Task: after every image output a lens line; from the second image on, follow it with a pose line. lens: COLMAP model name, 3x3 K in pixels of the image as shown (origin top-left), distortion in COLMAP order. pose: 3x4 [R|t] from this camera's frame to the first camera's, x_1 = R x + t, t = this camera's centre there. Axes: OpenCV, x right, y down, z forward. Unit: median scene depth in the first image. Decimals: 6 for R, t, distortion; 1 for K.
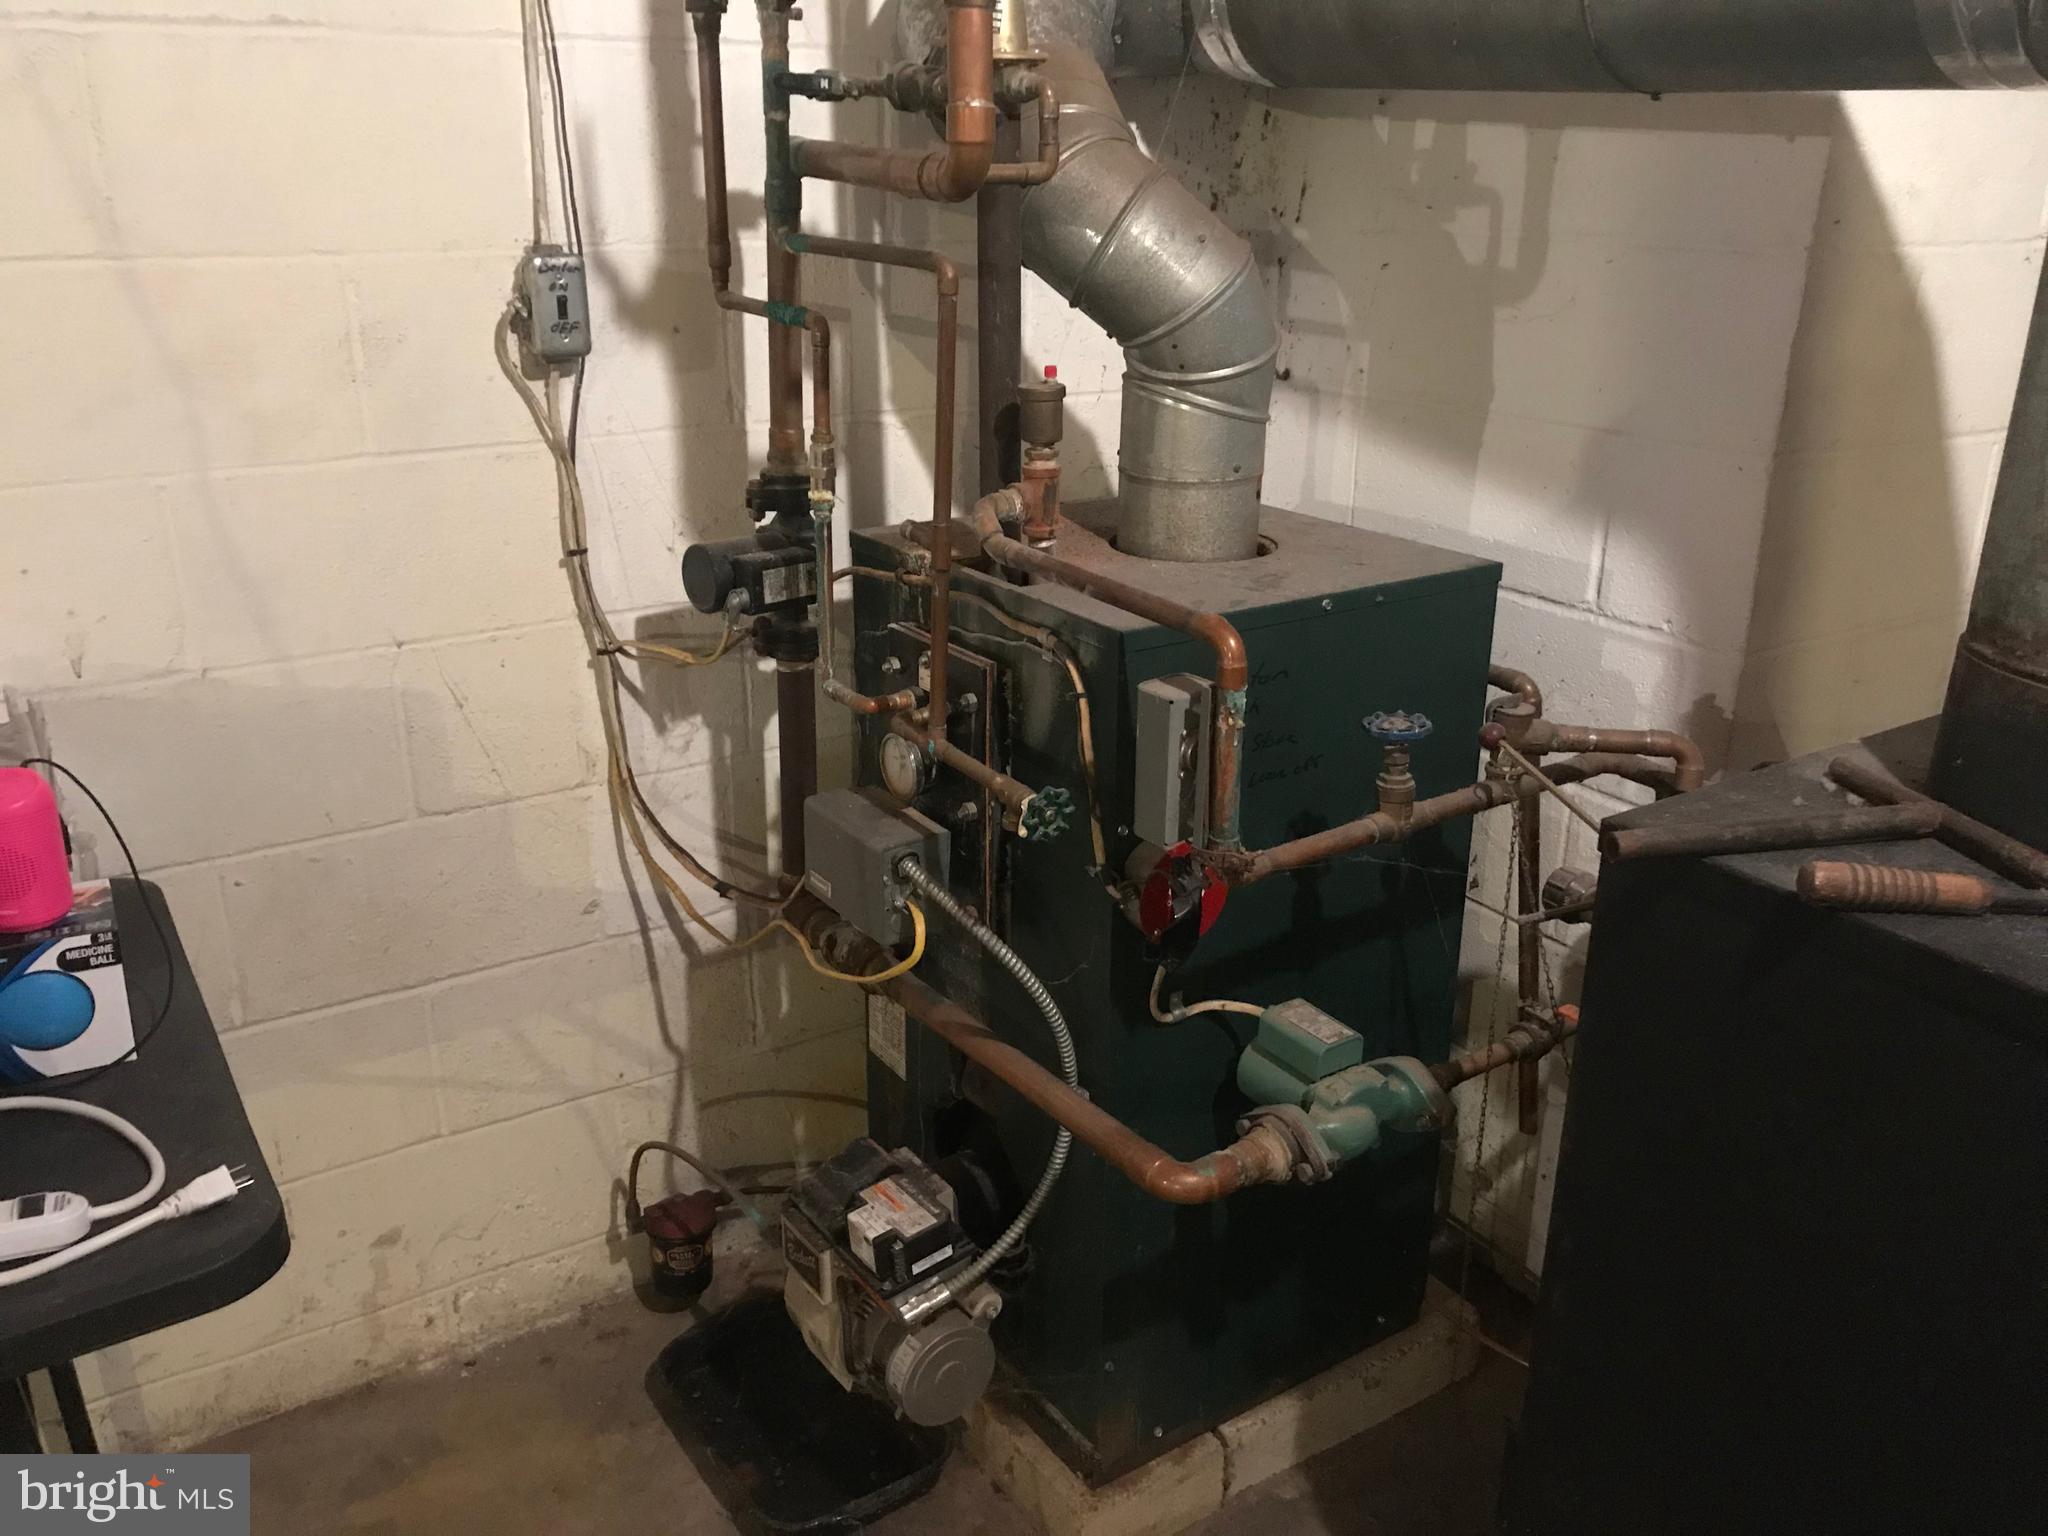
lens RADIAL K [[1680.4, 0, 1027.3], [0, 1680.4, 778.2], [0, 0, 1]] dist [0.043812, -0.052884]
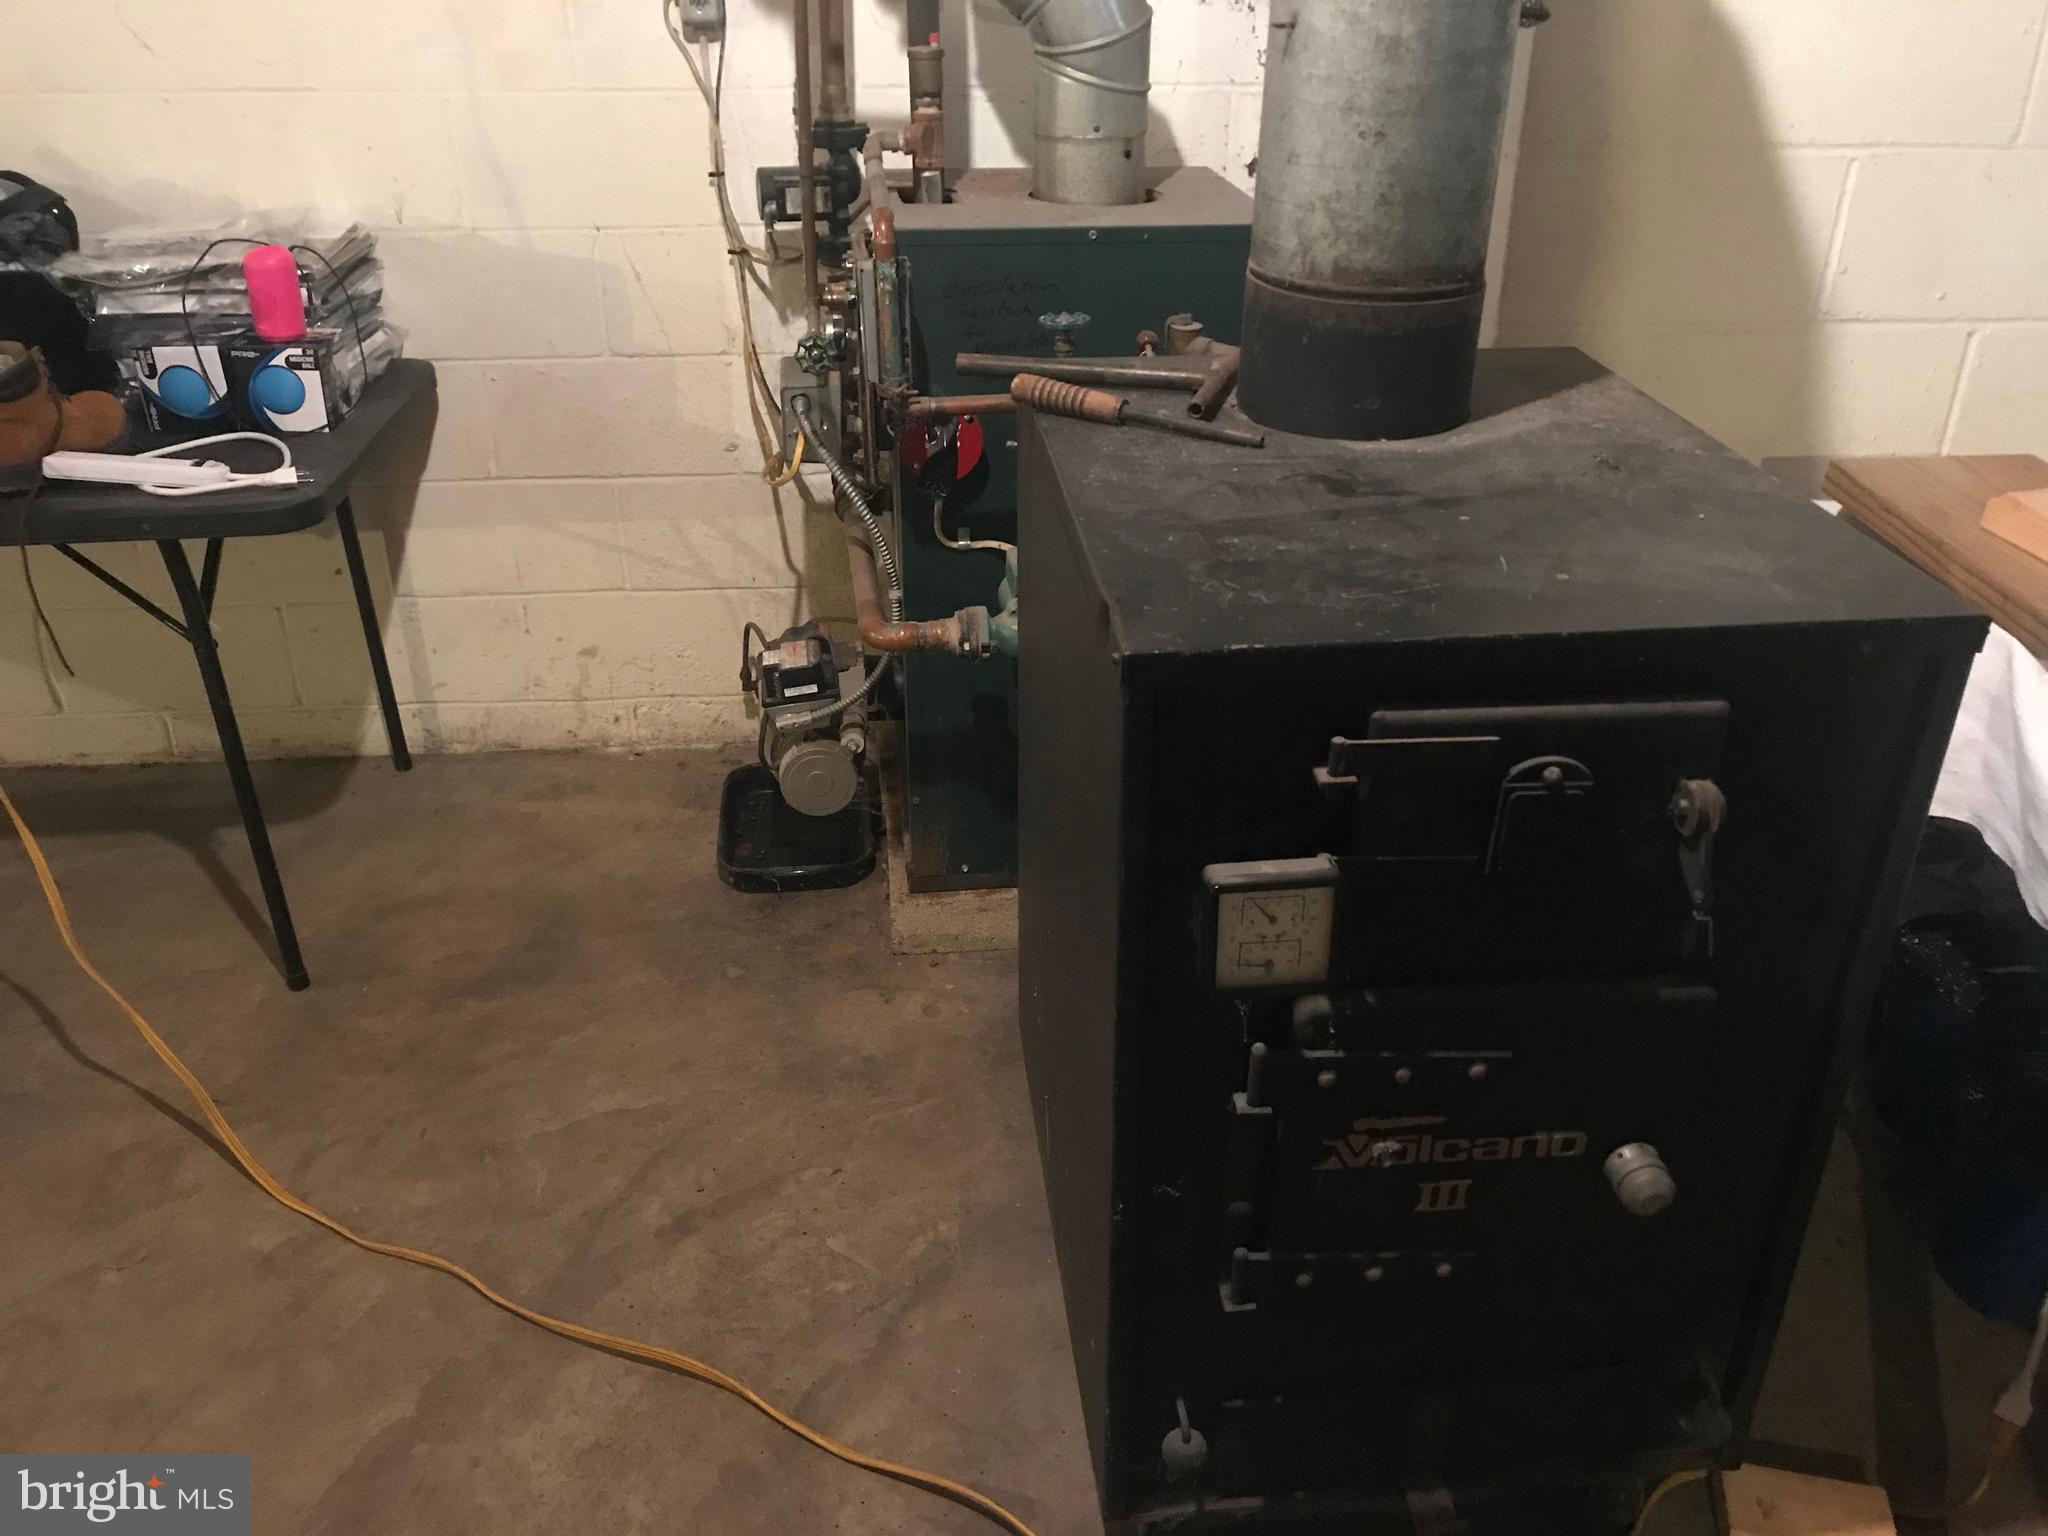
lens RADIAL K [[1680.4, 0, 1019.7], [0, 1680.4, 769.3], [0, 0, 1]] dist [0.043812, -0.052884]
pose [[0.880619, 0.212904, -0.423298, 0.650308], [-0.161459, 0.974733, 0.154361, 0.089631], [0.445466, -0.067588, 0.892744, -0.172969]]
